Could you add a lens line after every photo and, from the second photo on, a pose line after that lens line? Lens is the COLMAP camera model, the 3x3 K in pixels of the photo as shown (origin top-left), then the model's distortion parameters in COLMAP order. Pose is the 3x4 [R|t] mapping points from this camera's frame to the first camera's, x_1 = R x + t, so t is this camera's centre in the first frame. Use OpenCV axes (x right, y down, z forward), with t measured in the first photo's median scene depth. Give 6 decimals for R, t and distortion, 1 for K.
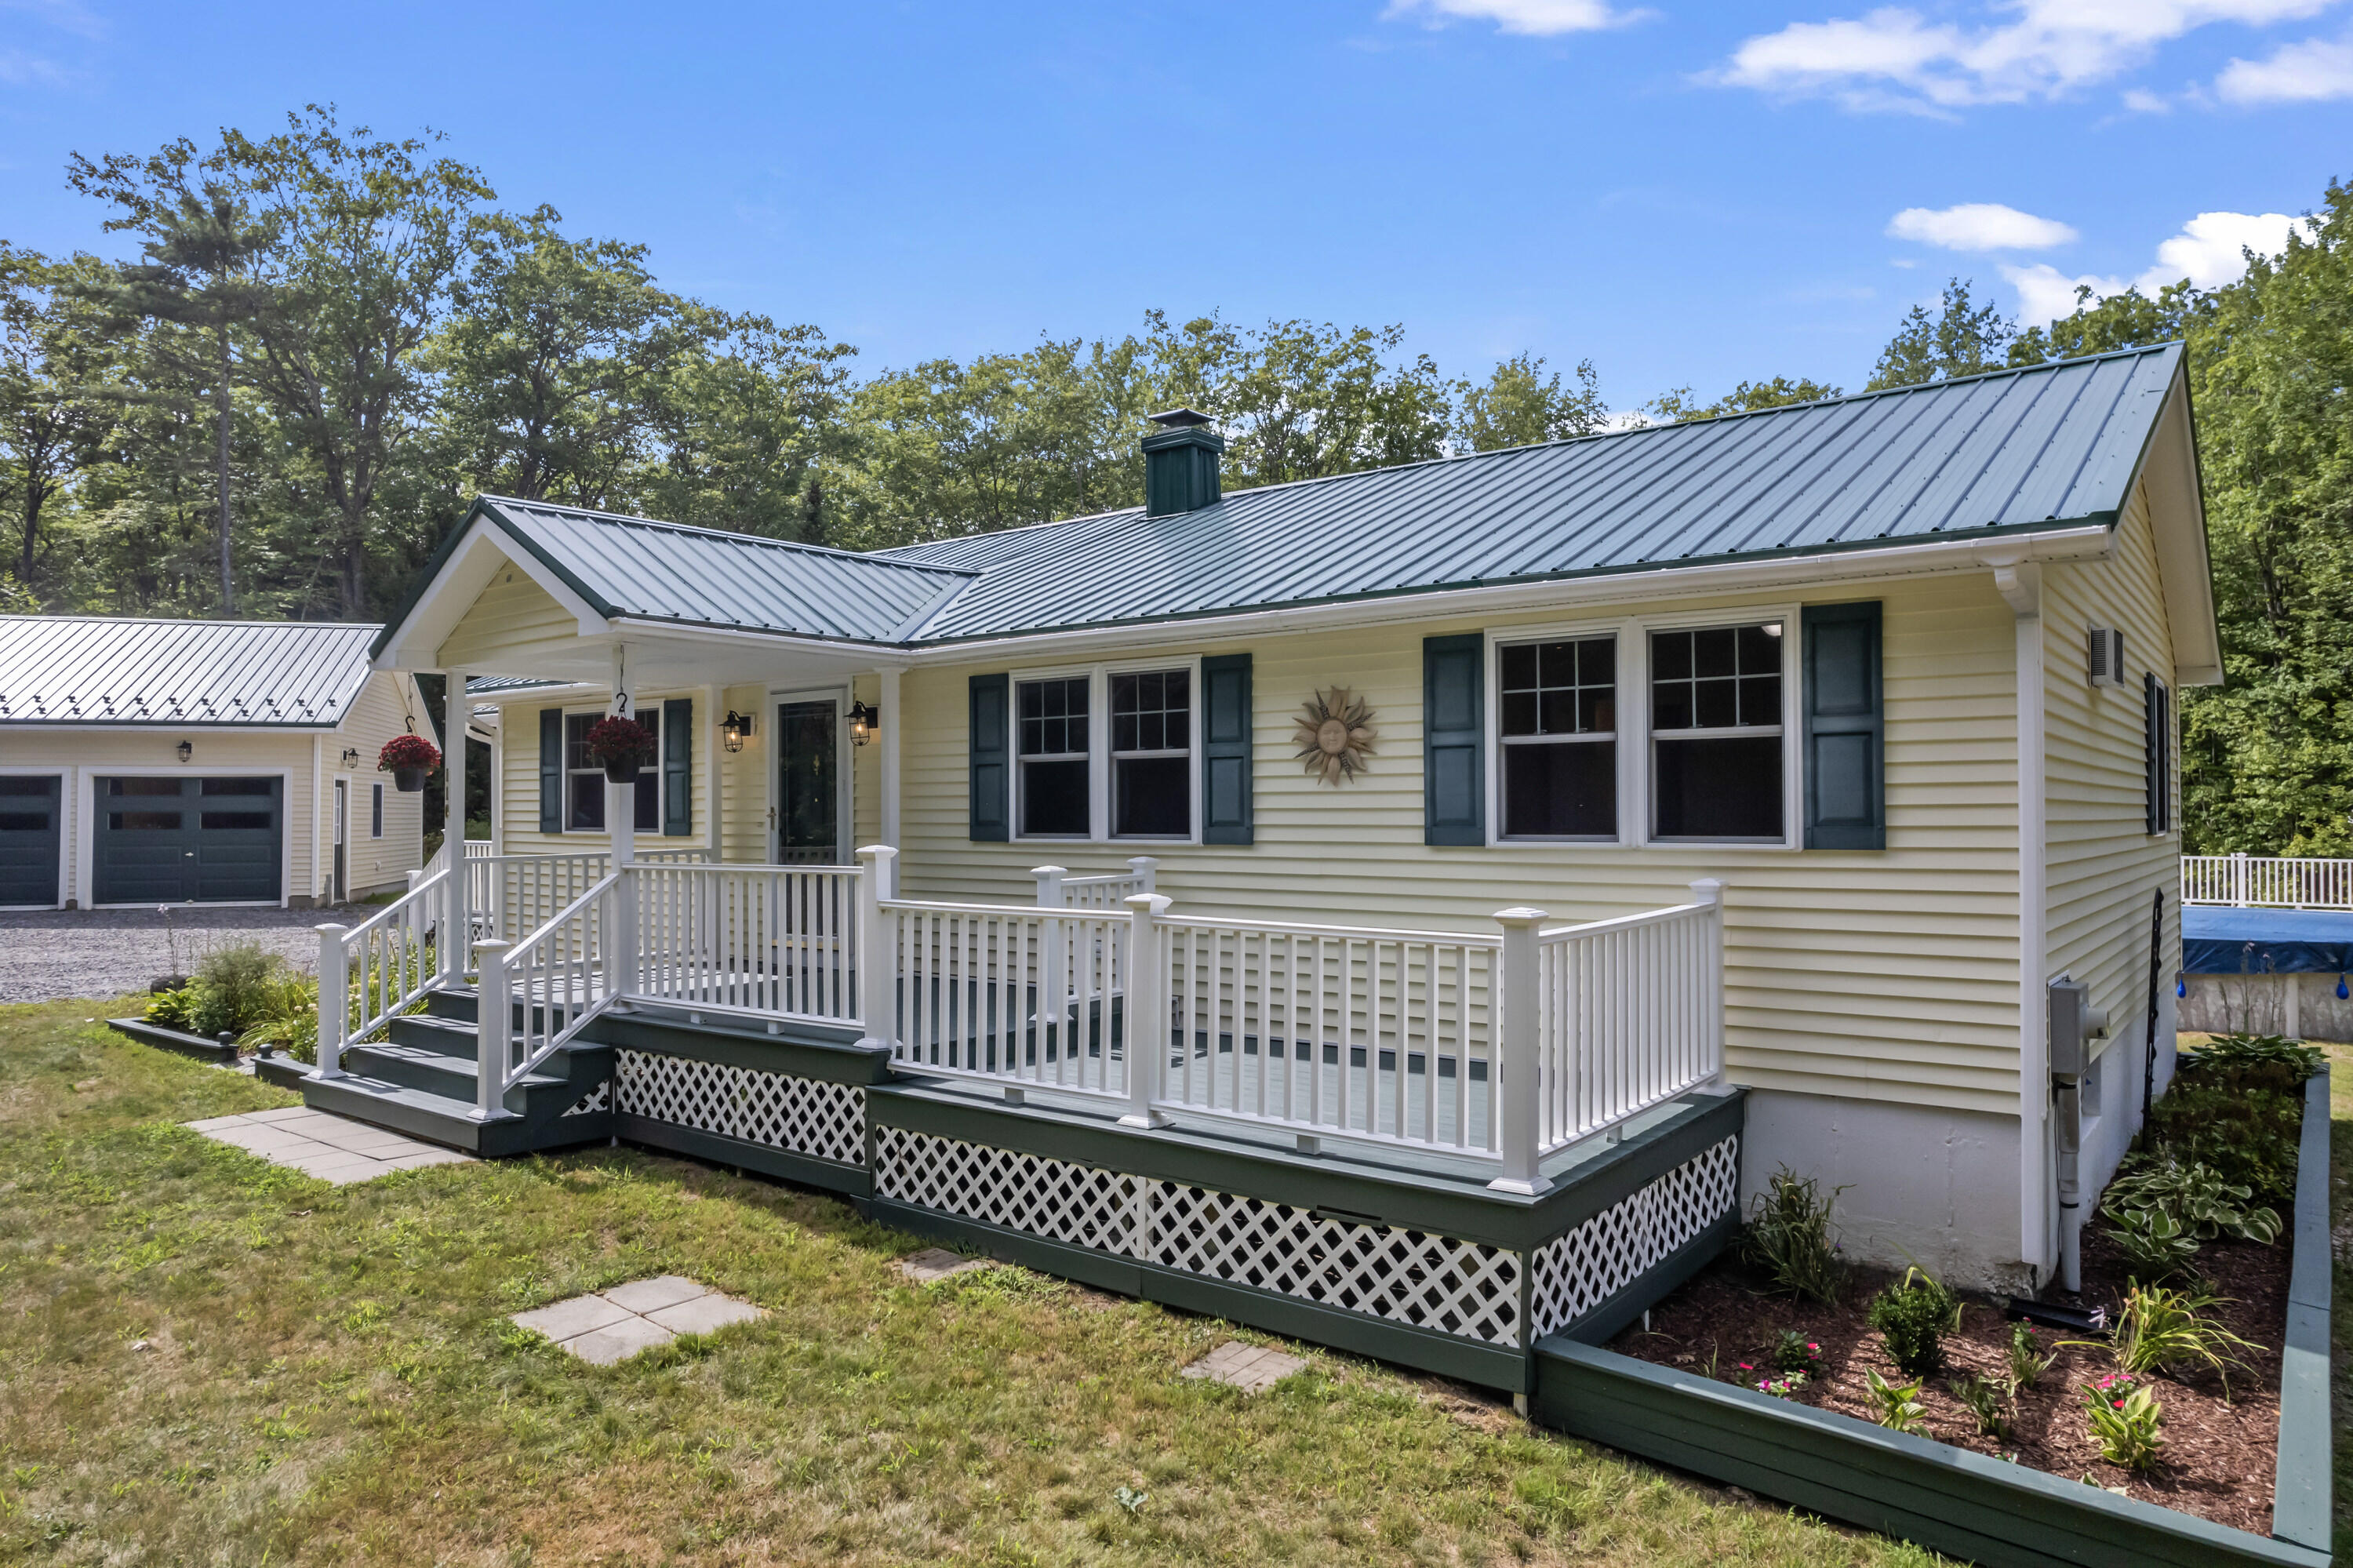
lens RADIAL K [[1492.5, 0, 1176.5], [0, 1492.5, 784.0], [0, 0, 1]] dist [-0.050320, 0.035822]
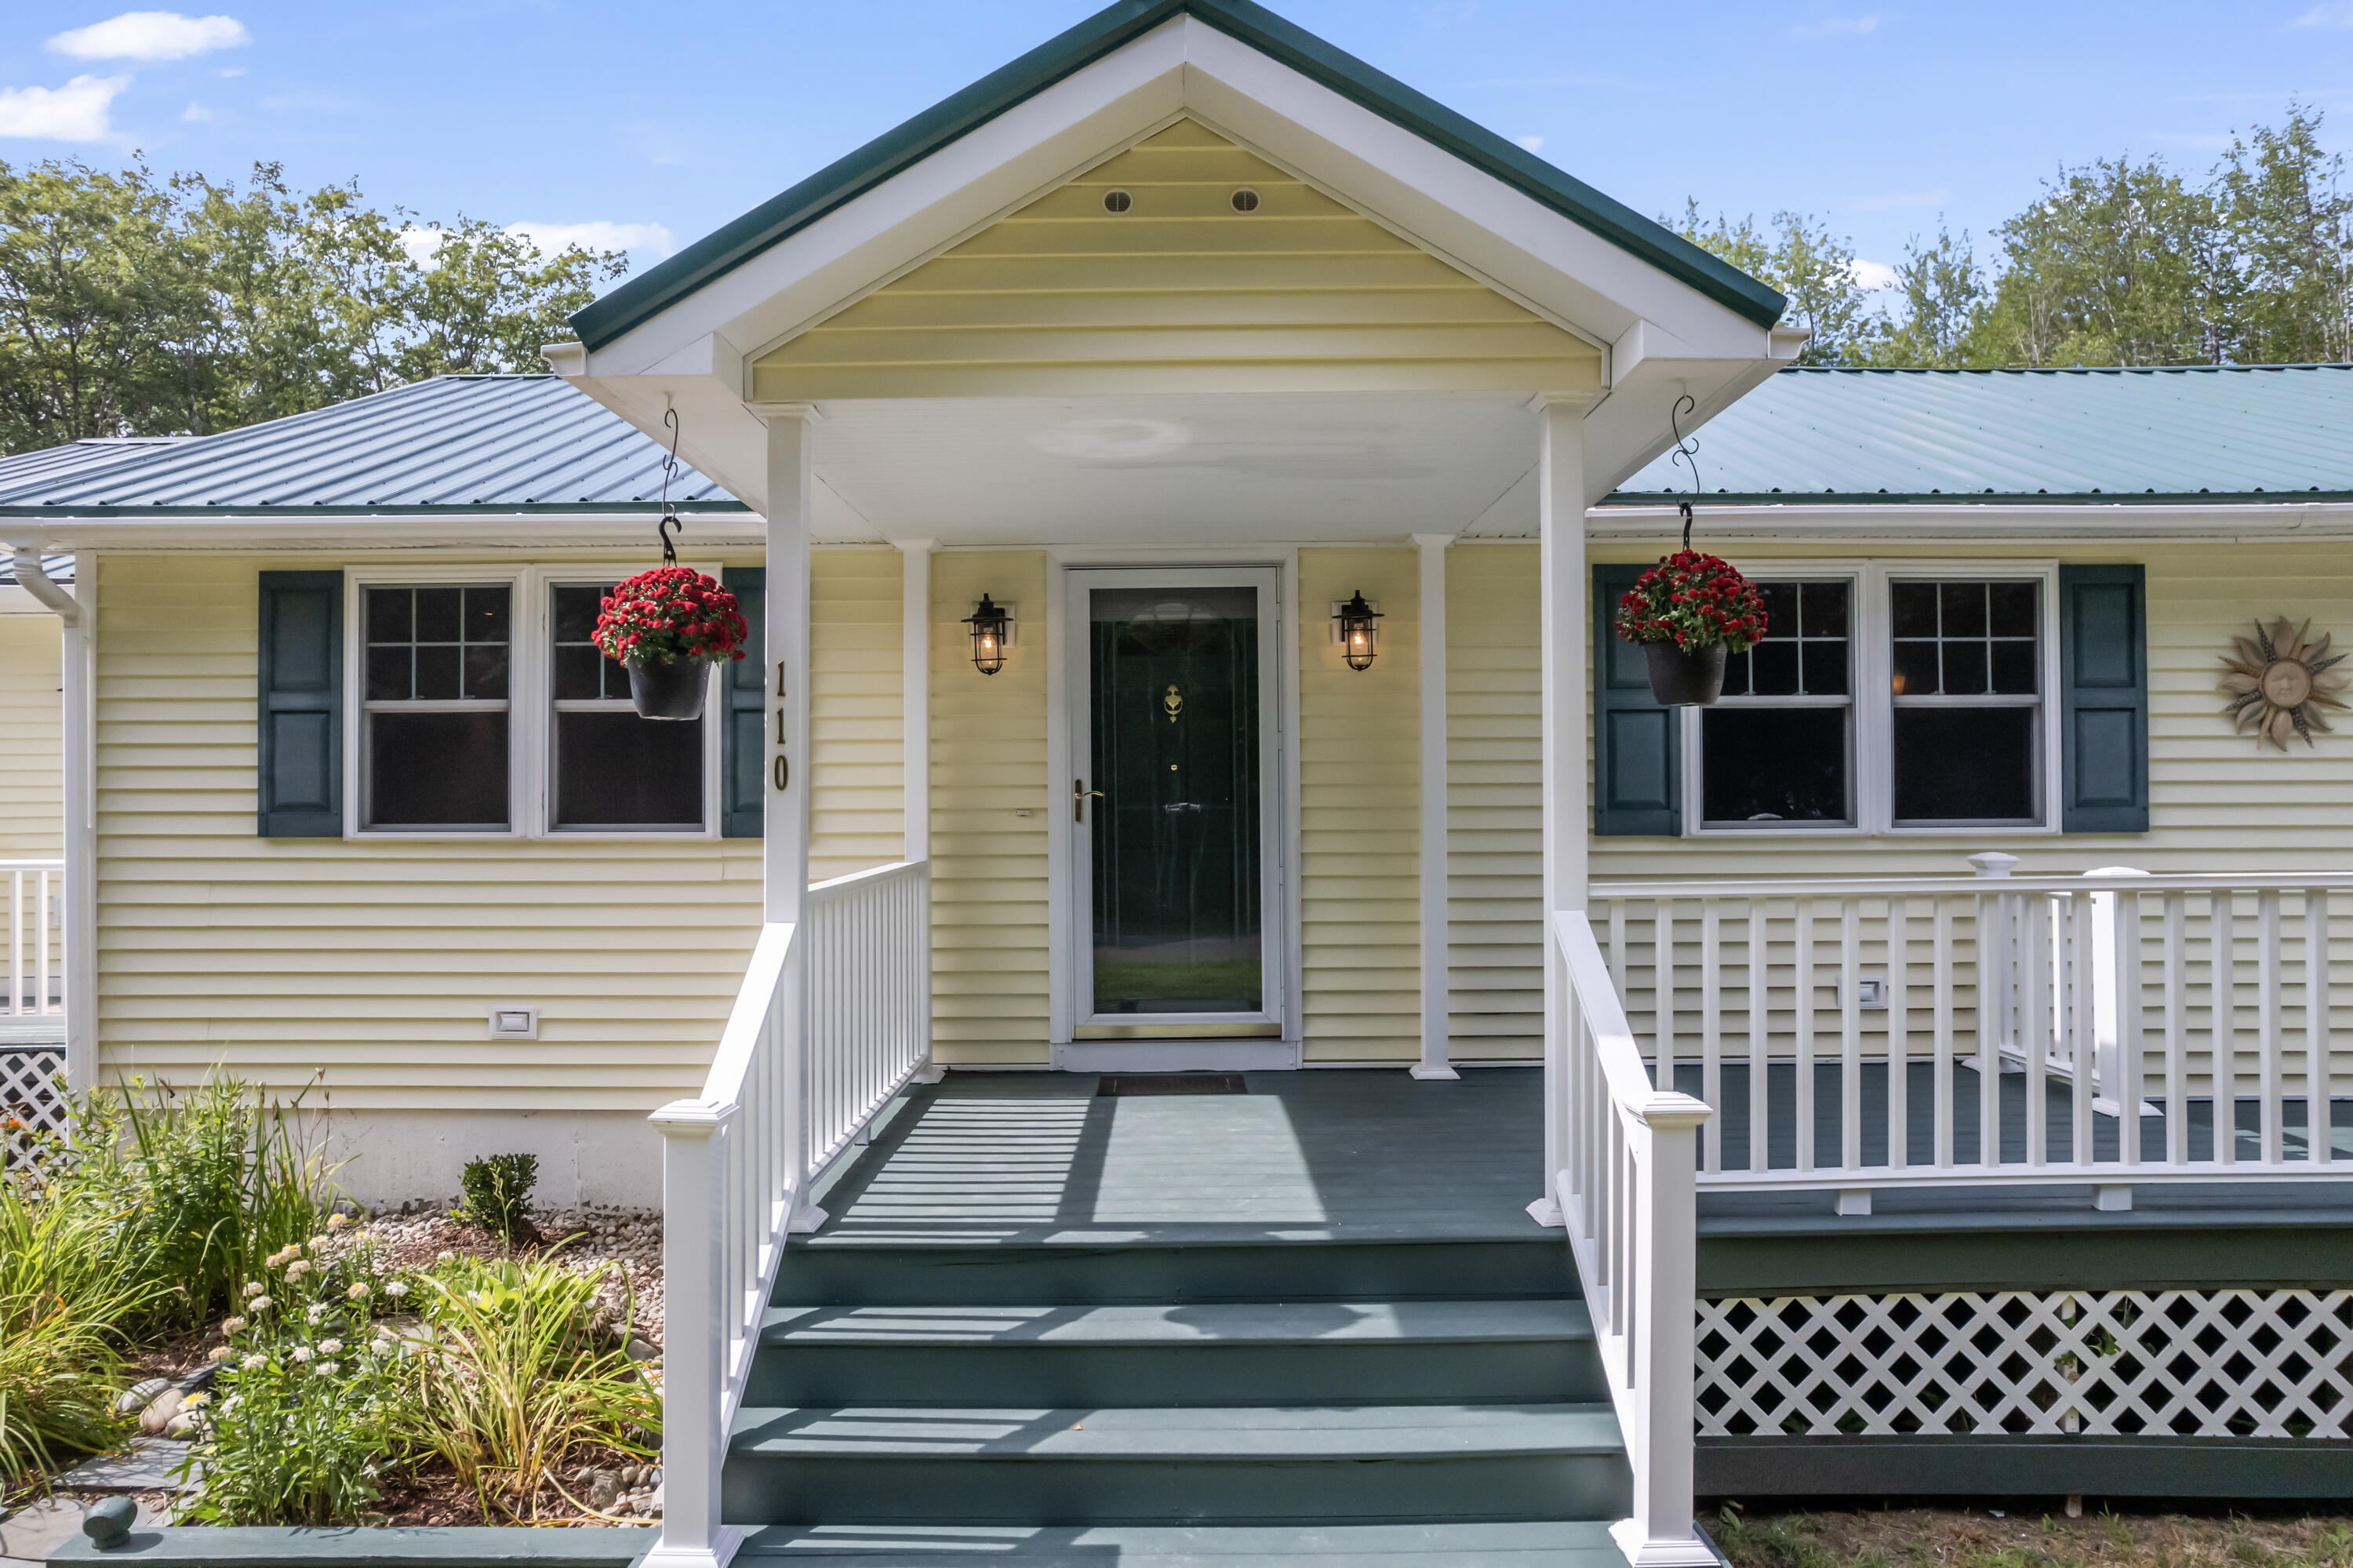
lens RADIAL K [[1523.1, 0, 1176.5], [0, 1523.1, 784.0], [0, 0, 1]] dist [-0.076223, 0.061694]
pose [[0.793961, 0.011751, 0.607856, -0.702590], [-0.007925, 0.999928, -0.008980, 0.026196], [-0.607918, 0.002313, 0.793997, 0.669175]]
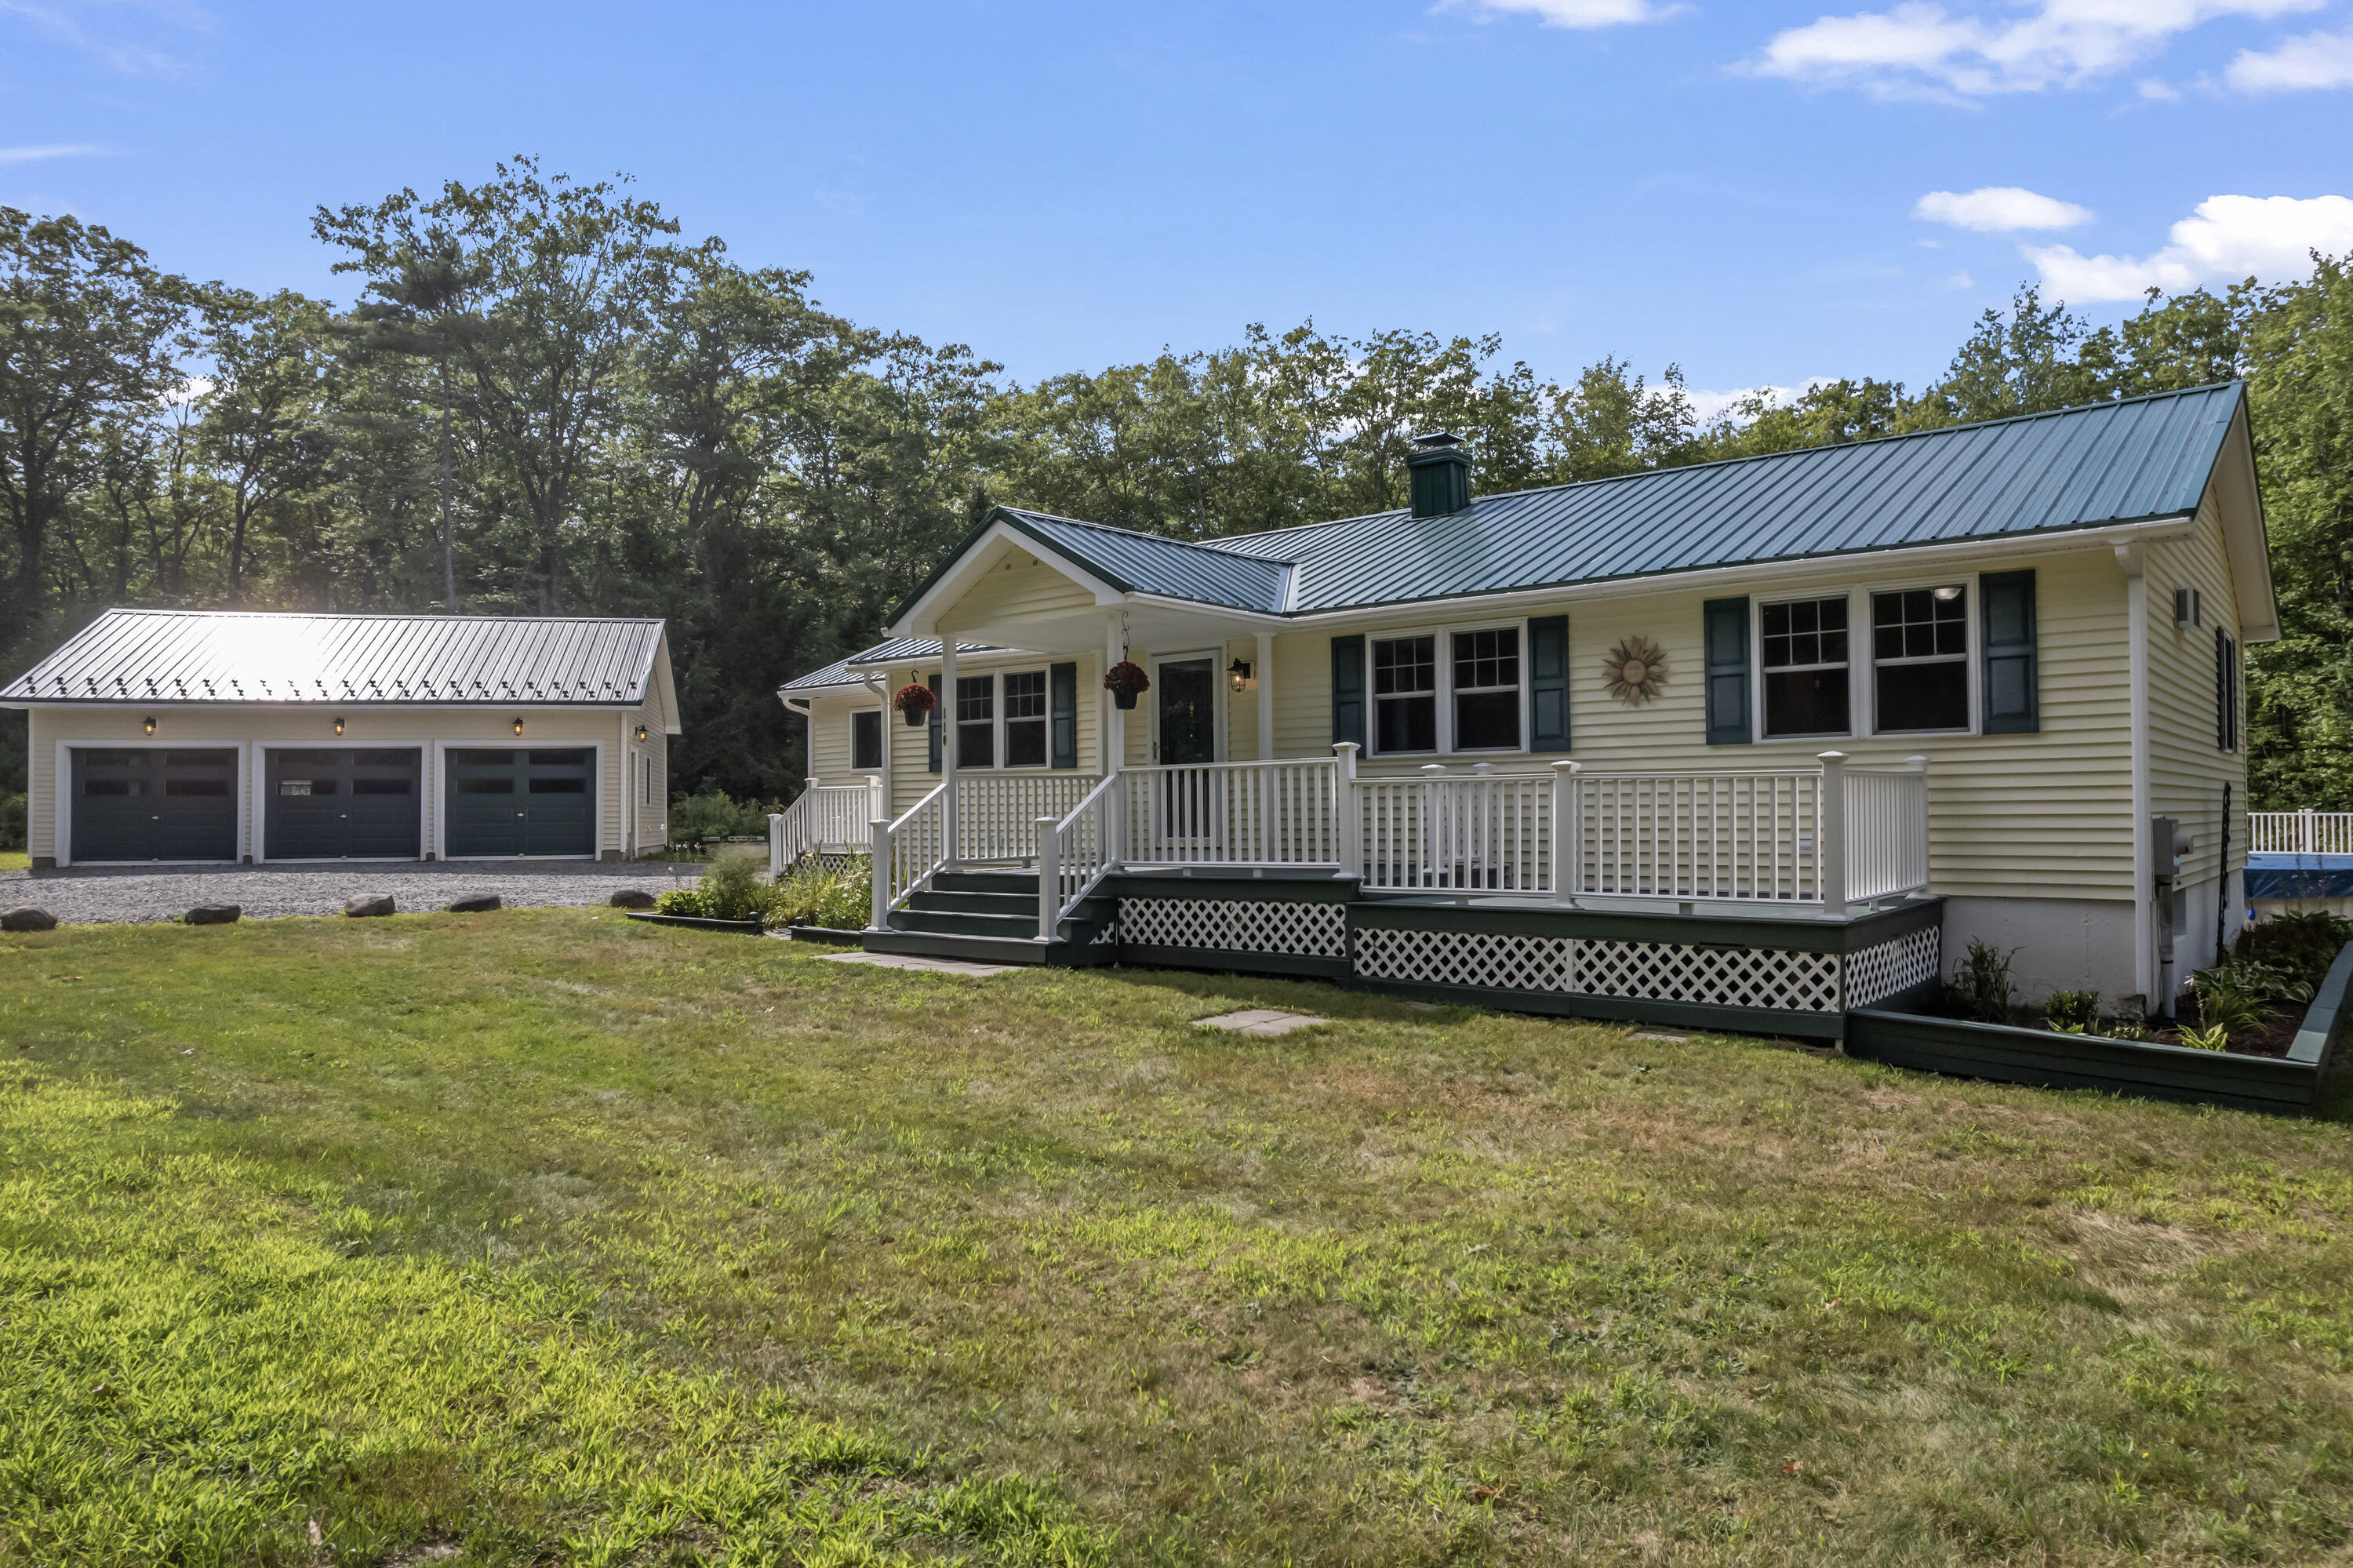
lens RADIAL K [[1496.1, 0, 1176.5], [0, 1496.1, 784.0], [0, 0, 1]] dist [-0.067608, 0.056721]
pose [[0.999359, -0.006606, -0.035197, -0.252199], [0.006577, 0.999978, -0.000943, 0.065964], [0.035202, 0.000711, 0.999380, -0.384950]]
